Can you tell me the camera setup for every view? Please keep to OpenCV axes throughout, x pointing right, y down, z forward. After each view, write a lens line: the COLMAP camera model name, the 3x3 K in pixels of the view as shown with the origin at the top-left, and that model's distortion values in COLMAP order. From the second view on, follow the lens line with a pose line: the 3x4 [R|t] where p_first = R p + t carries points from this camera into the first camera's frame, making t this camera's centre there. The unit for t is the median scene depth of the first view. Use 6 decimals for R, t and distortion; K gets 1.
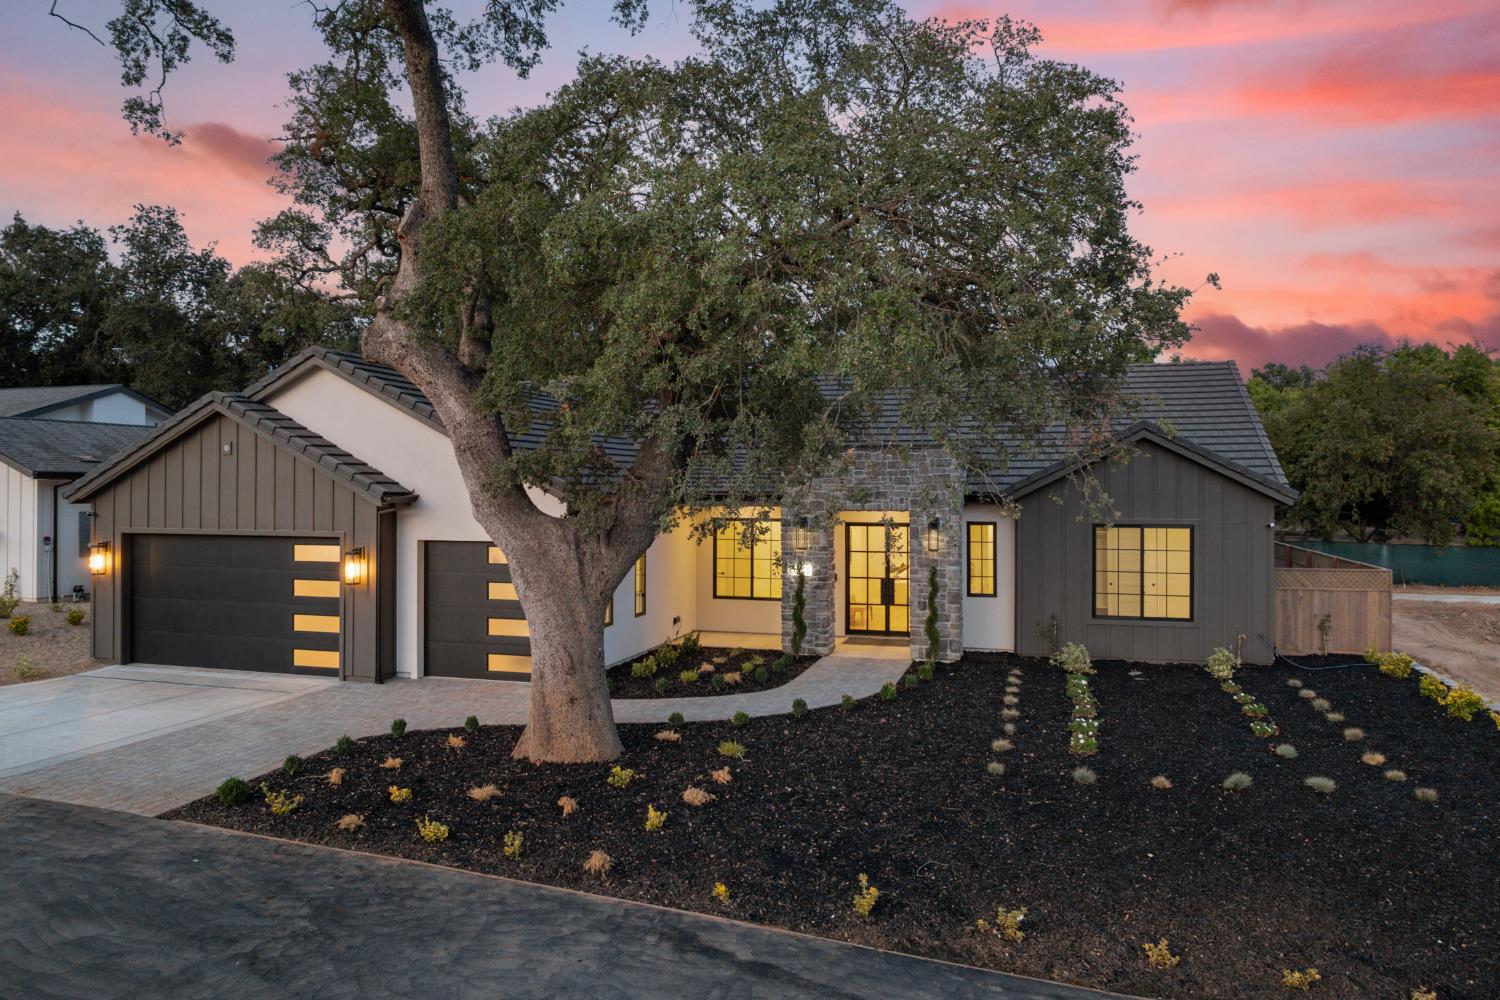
lens RADIAL K [[998.2, 0, 752.0], [0, 998.2, 462.8], [0, 0, 1]] dist [-0.038735, 0.004839]
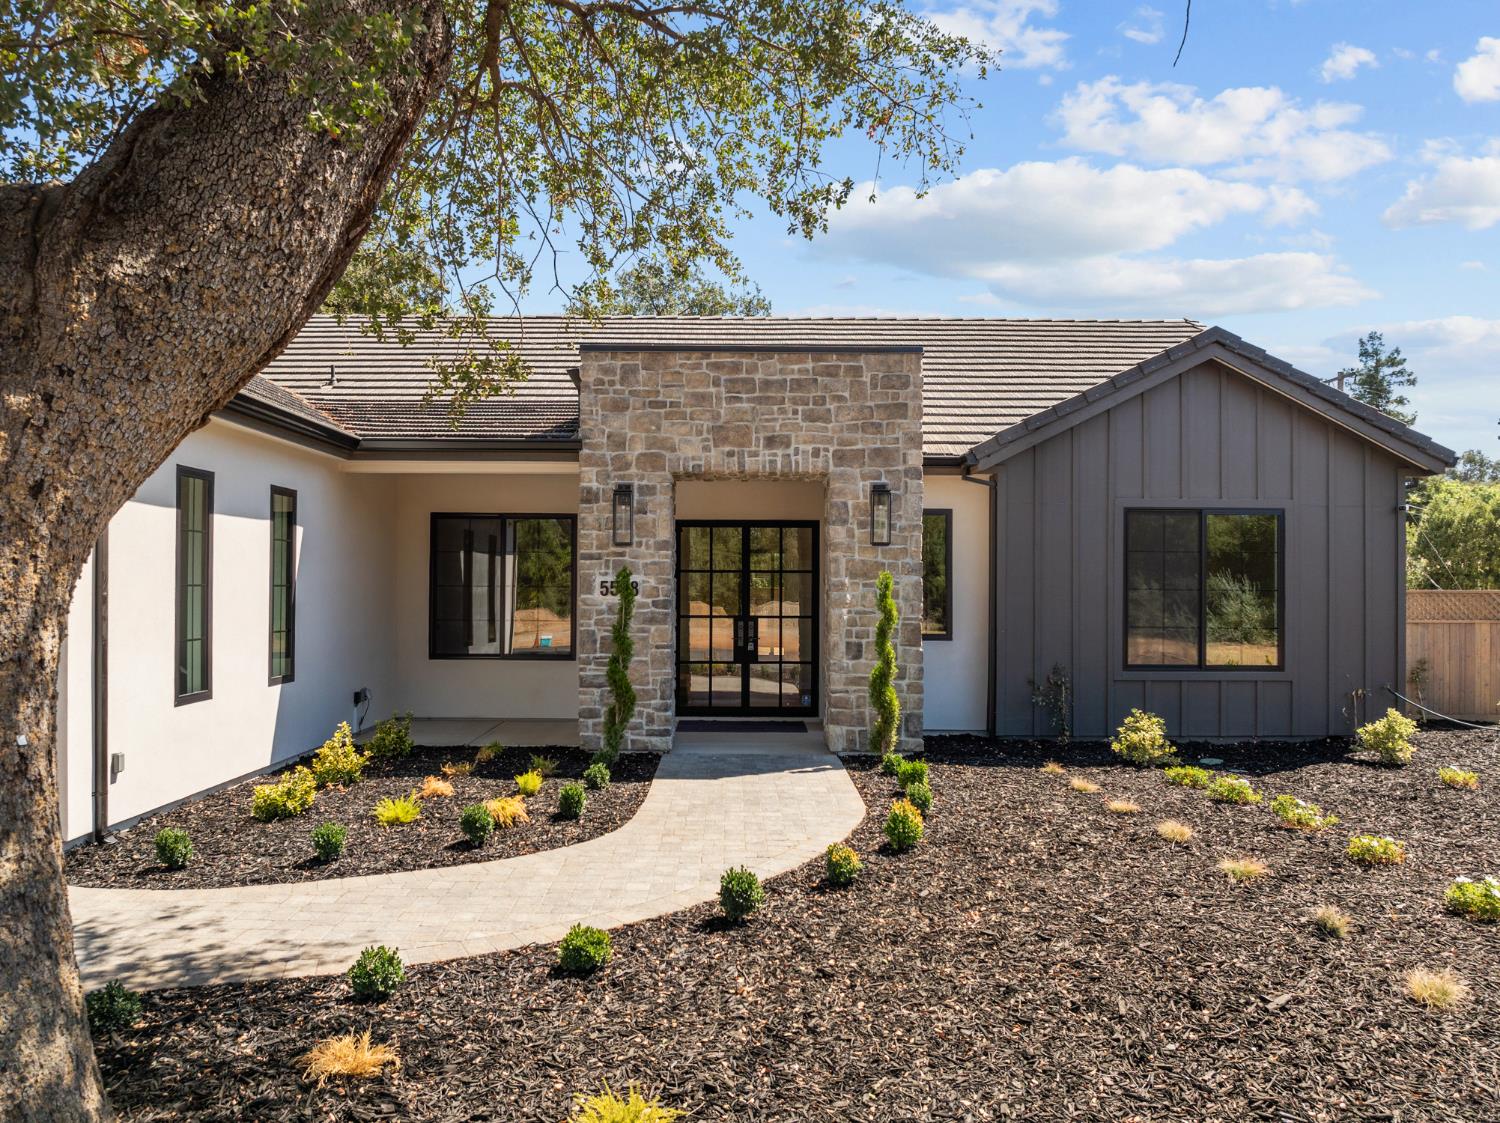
lens RADIAL K [[1042.1, 0, 743.6], [0, 1042.1, 566.0], [0, 0, 1]] dist [-0.004483, -0.001285]
pose [[0.958607, 0.009082, 0.284587, -0.062501], [-0.011057, 0.999925, 0.005335, 0.138828], [-0.284517, -0.008261, 0.958636, 0.699515]]
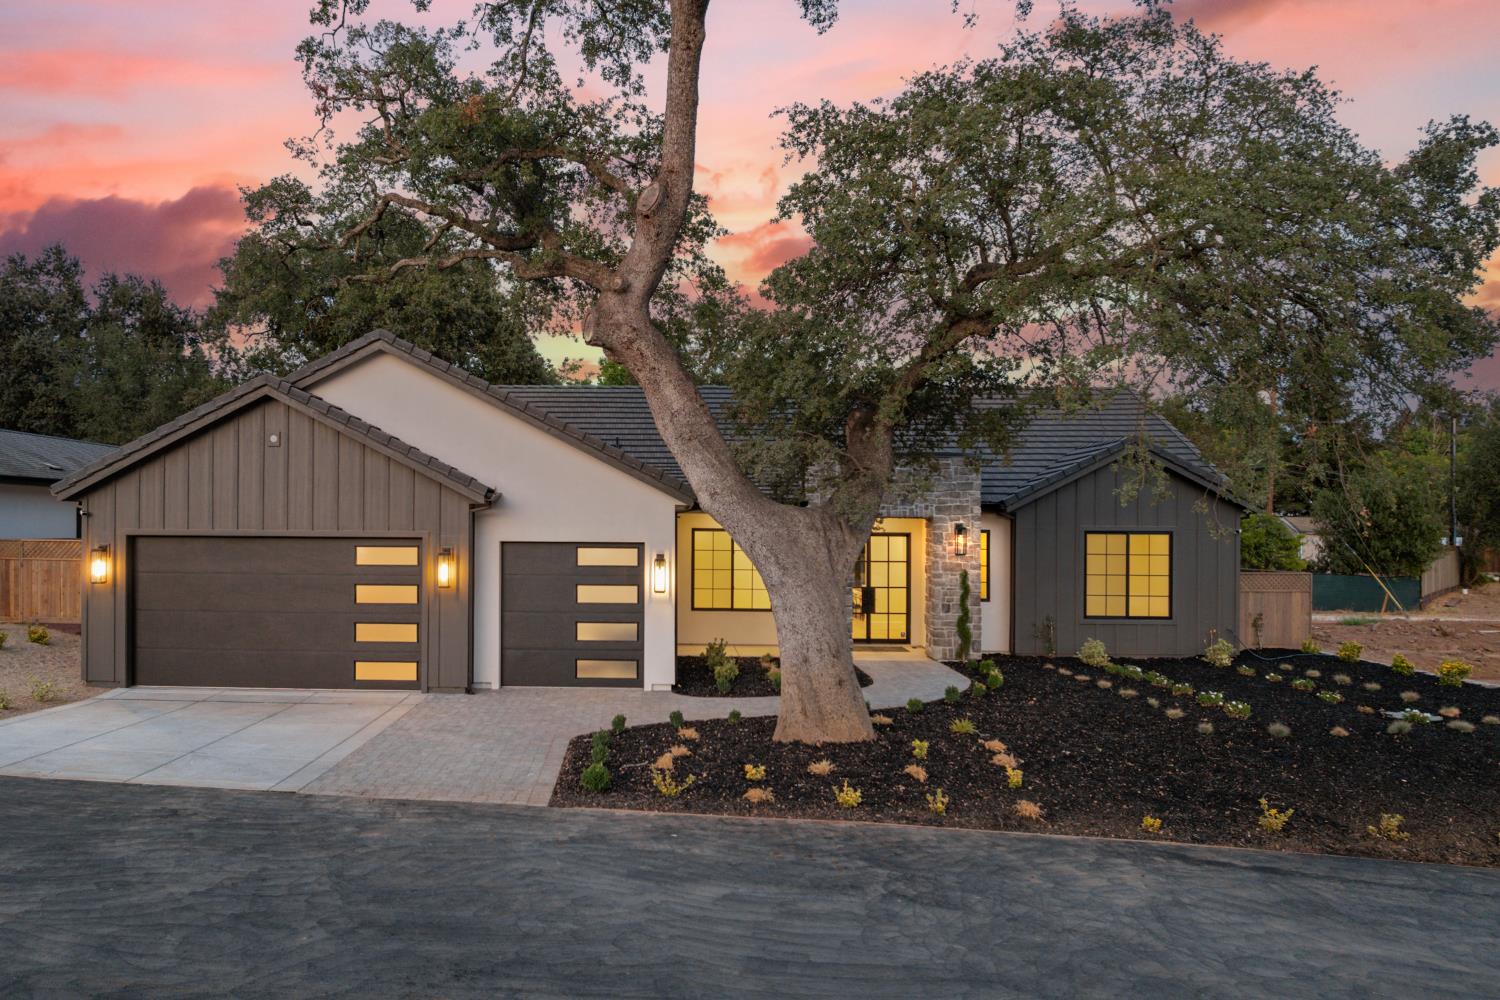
lens RADIAL K [[1074.1, 0, 632.9], [0, 1074.1, 500.2], [0, 0, 1]] dist [-0.038518, -0.000209]
pose [[0.973182, 0.011084, 0.229769, -0.584974], [-0.011577, 0.999933, 0.000798, 0.048187], [-0.229745, -0.003437, 0.973245, -0.020209]]
